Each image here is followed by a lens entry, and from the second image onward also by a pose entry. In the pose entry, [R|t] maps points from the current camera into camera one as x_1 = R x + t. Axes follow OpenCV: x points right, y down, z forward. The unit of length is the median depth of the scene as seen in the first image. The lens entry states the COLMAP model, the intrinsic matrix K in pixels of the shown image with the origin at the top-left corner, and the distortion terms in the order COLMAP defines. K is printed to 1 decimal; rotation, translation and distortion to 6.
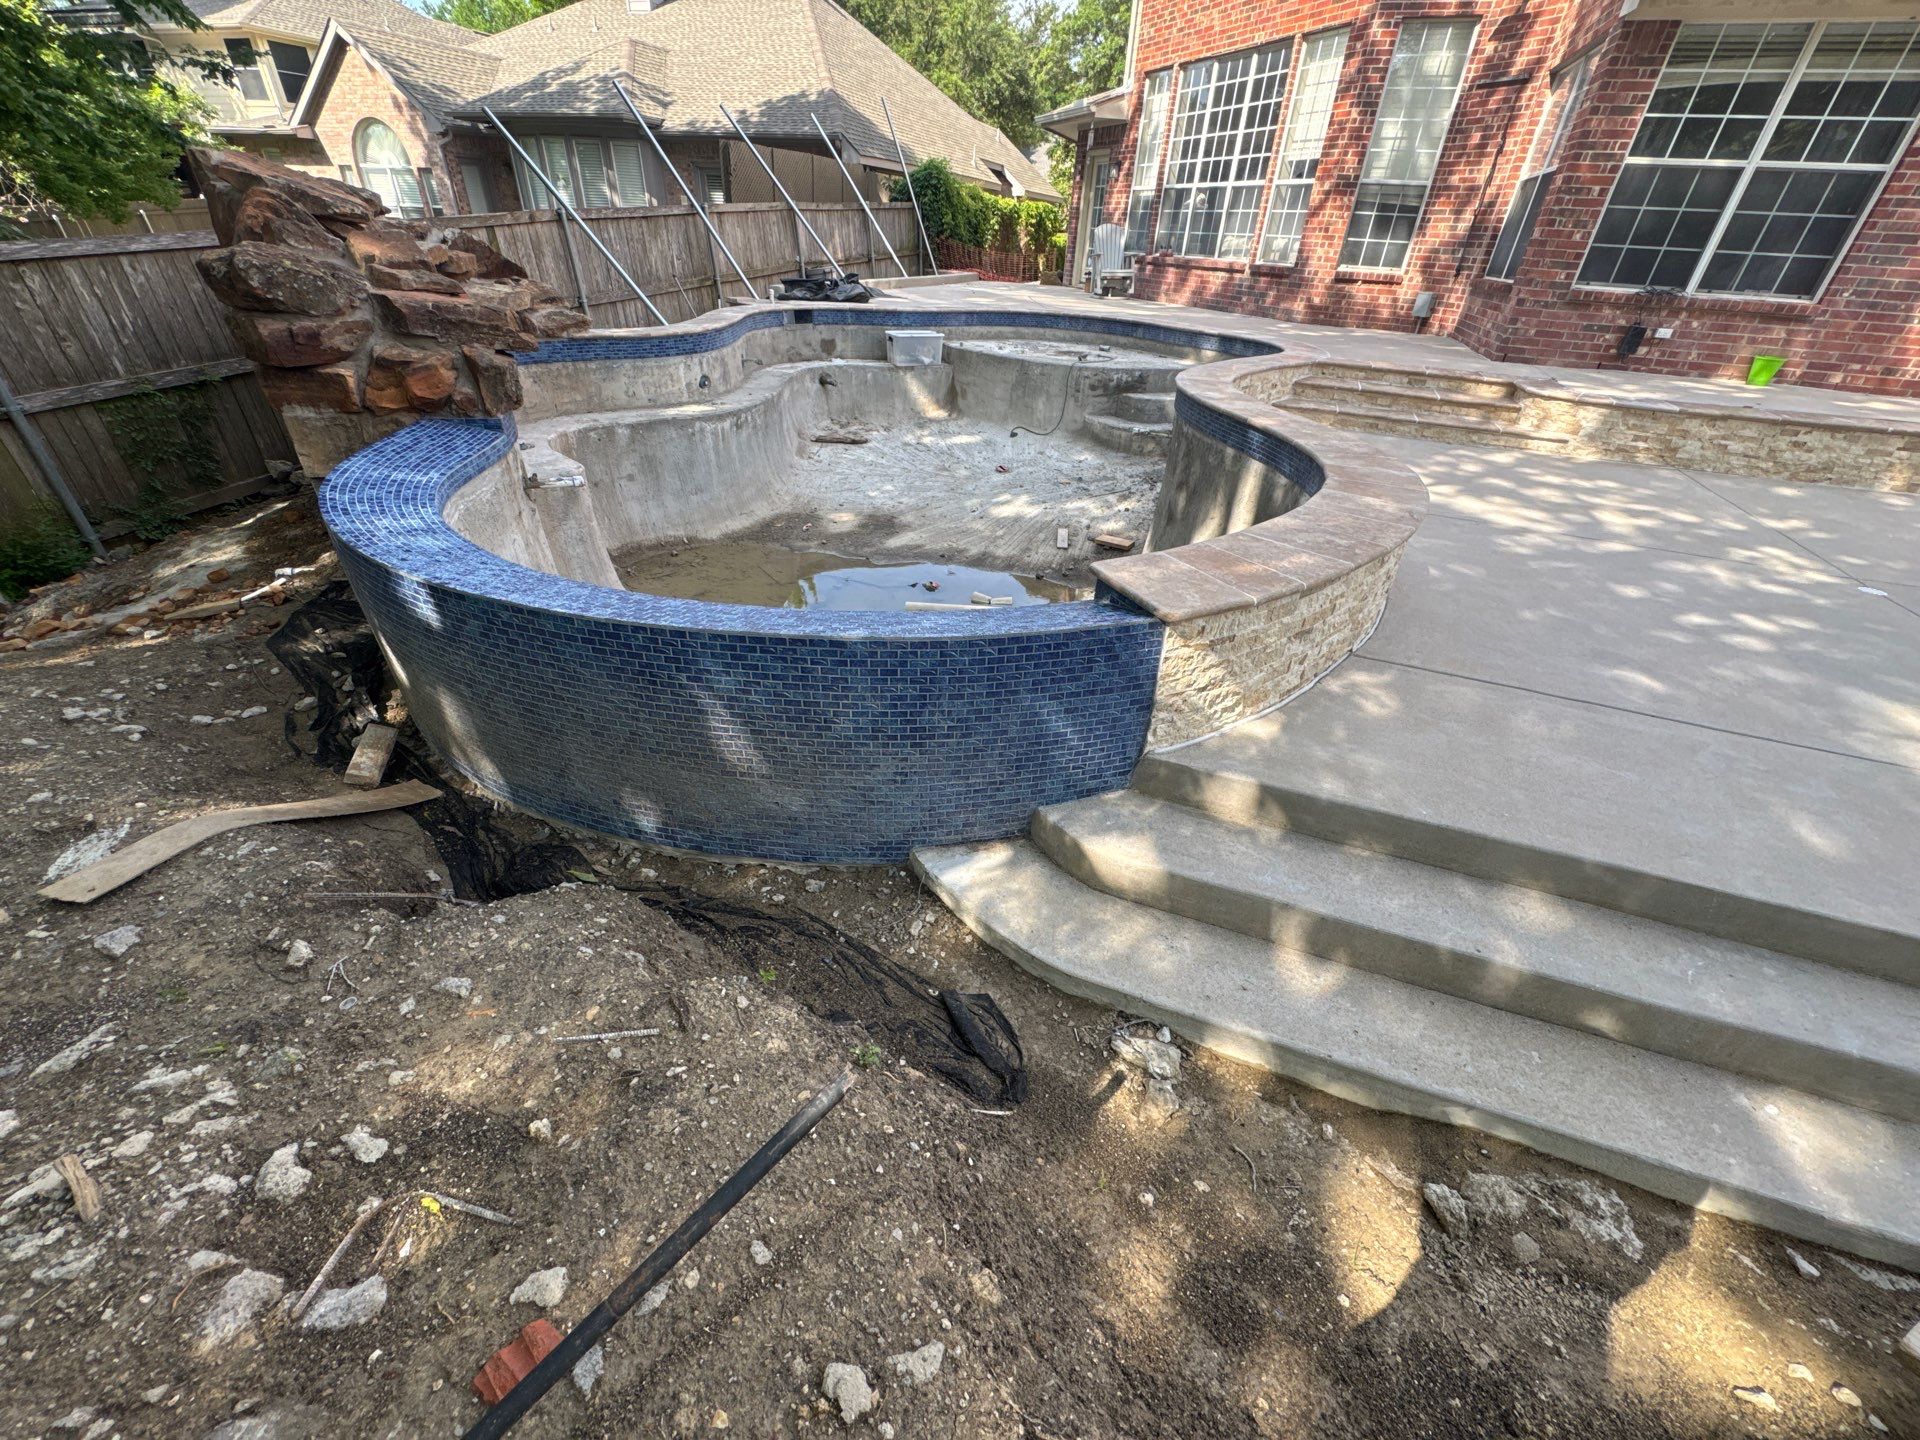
lens RADIAL K [[773.8, 0, 960.0], [0, 773.8, 720.0], [0, 0, 1]] dist [0.029612, -0.022087]
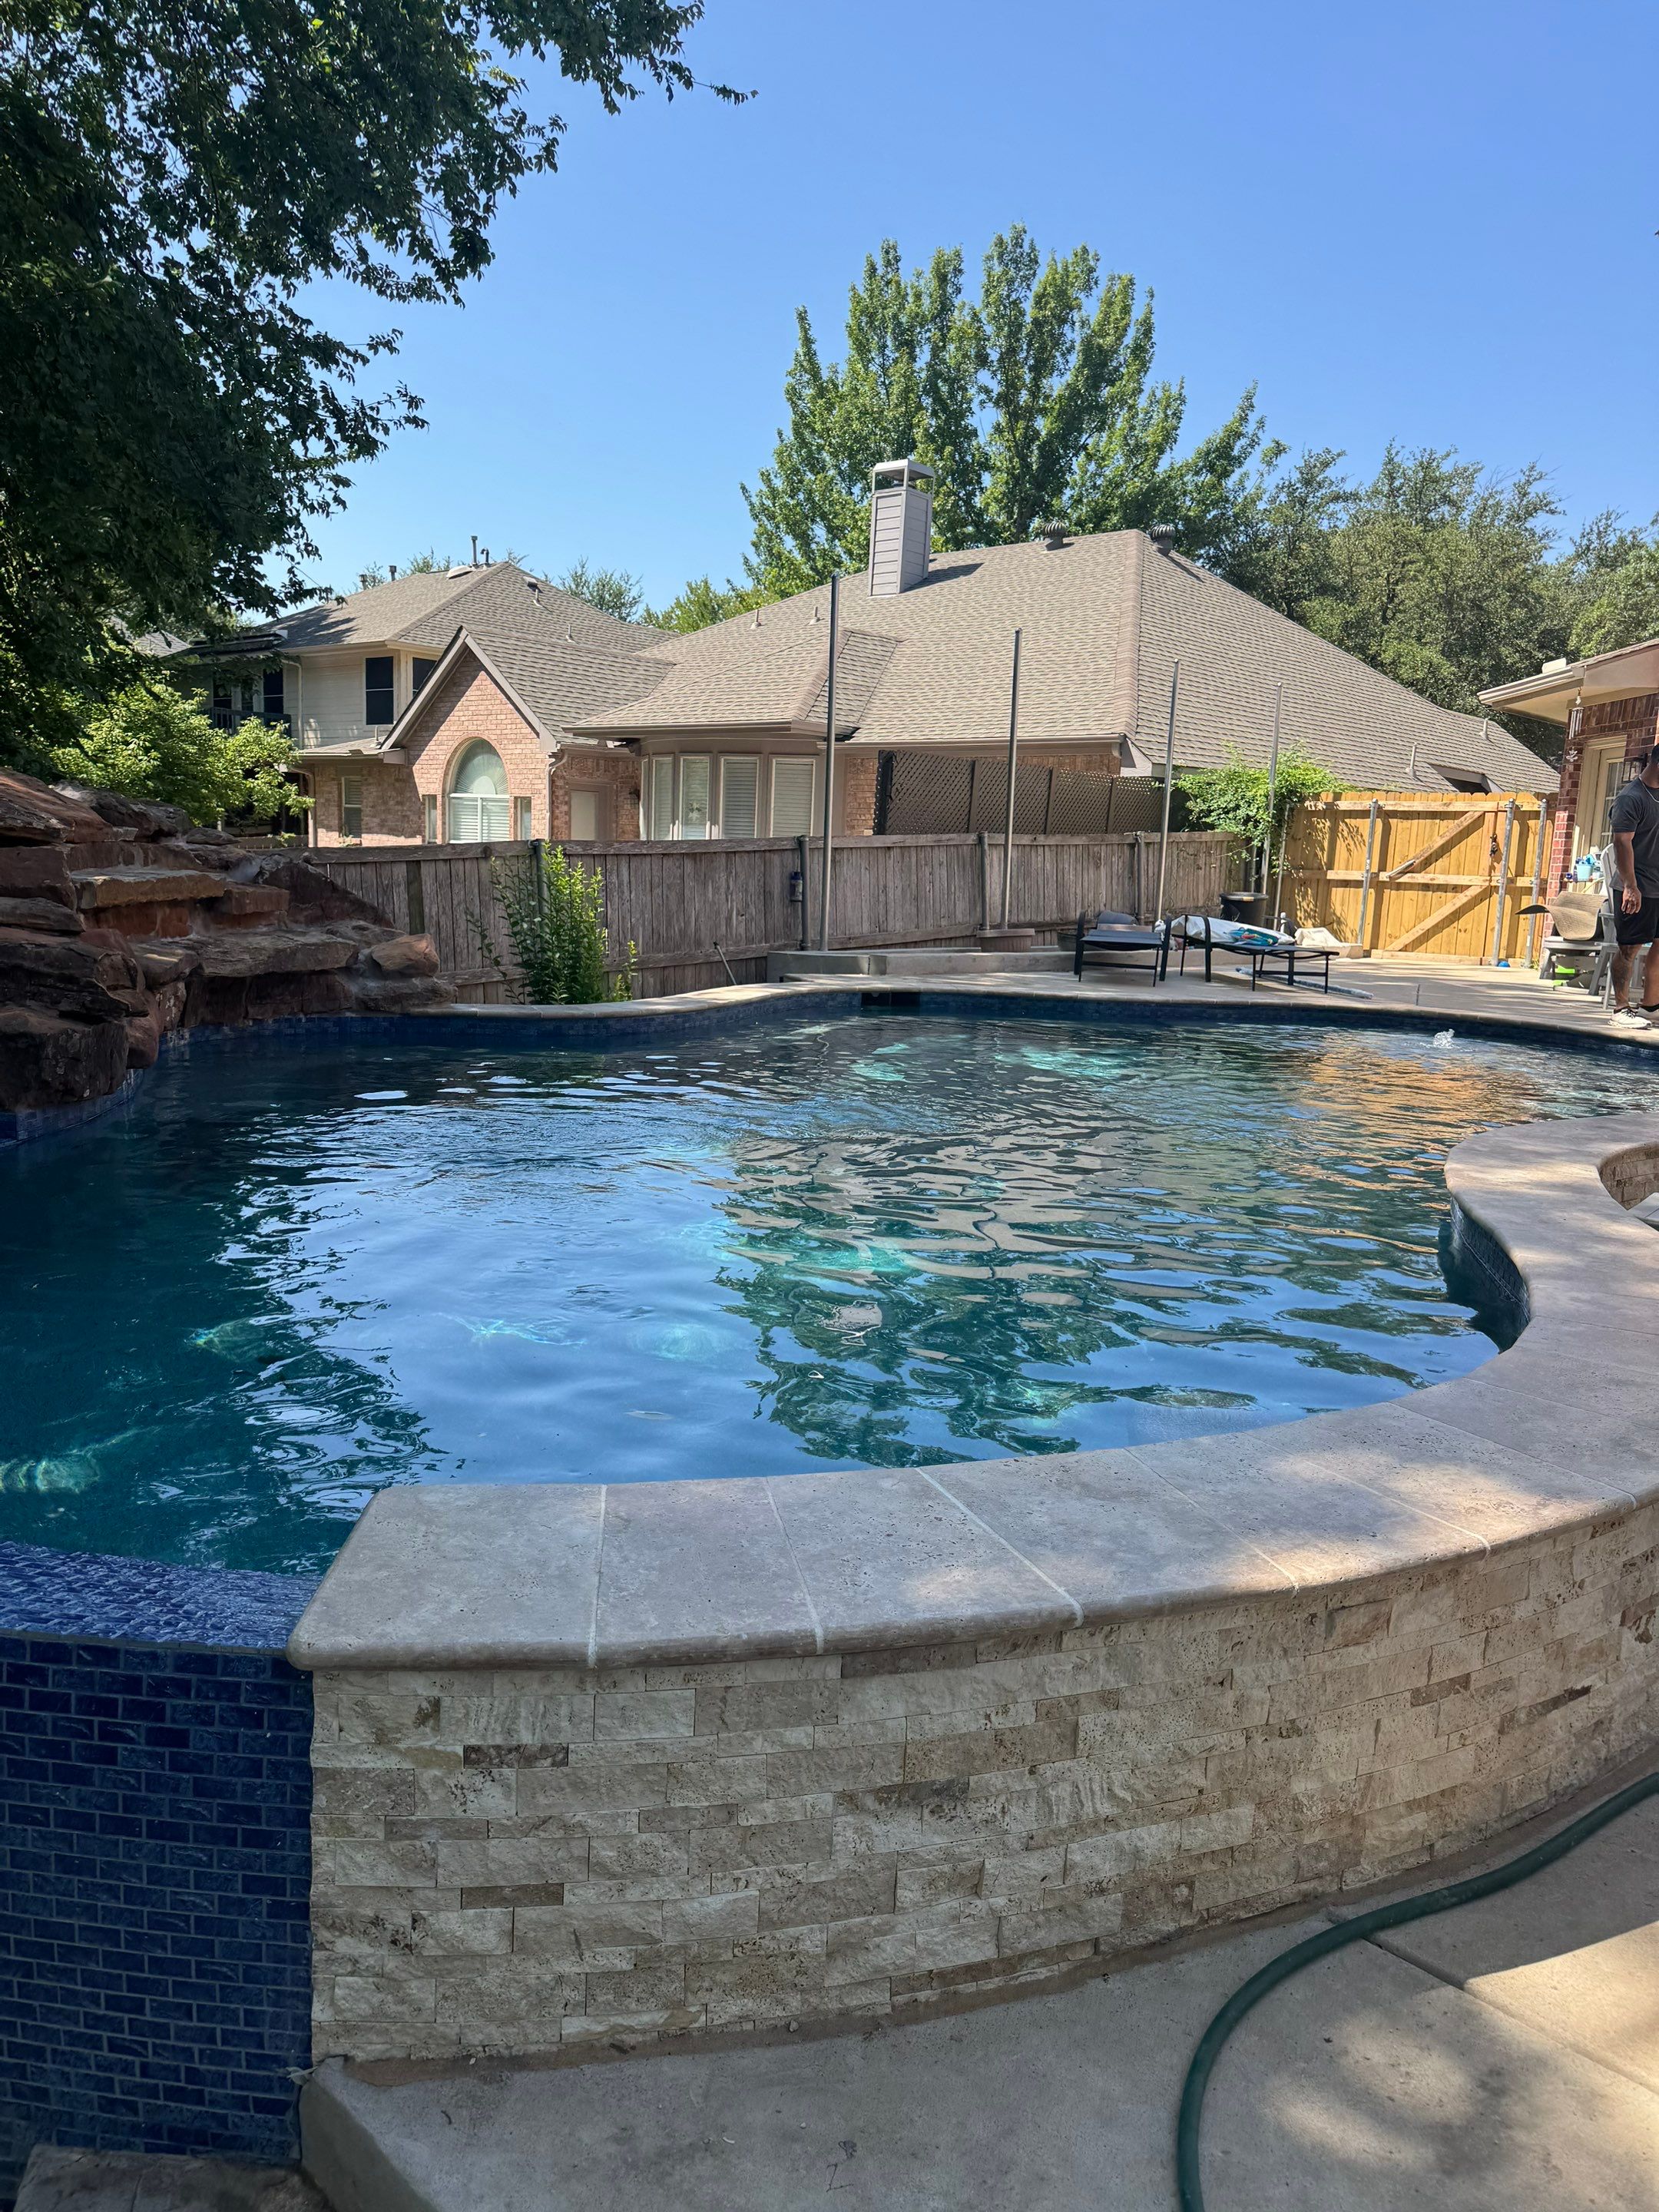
lens RADIAL K [[1582.8, 0, 829.5], [0, 1582.8, 1106.0], [0, 0, 1]] dist [-0.001947, -0.000769]
pose [[0.921234, 0.054191, -0.385215, 0.652334], [-0.207503, 0.906061, -0.368777, -0.120084], [0.329044, 0.419663, 0.845939, 0.288209]]
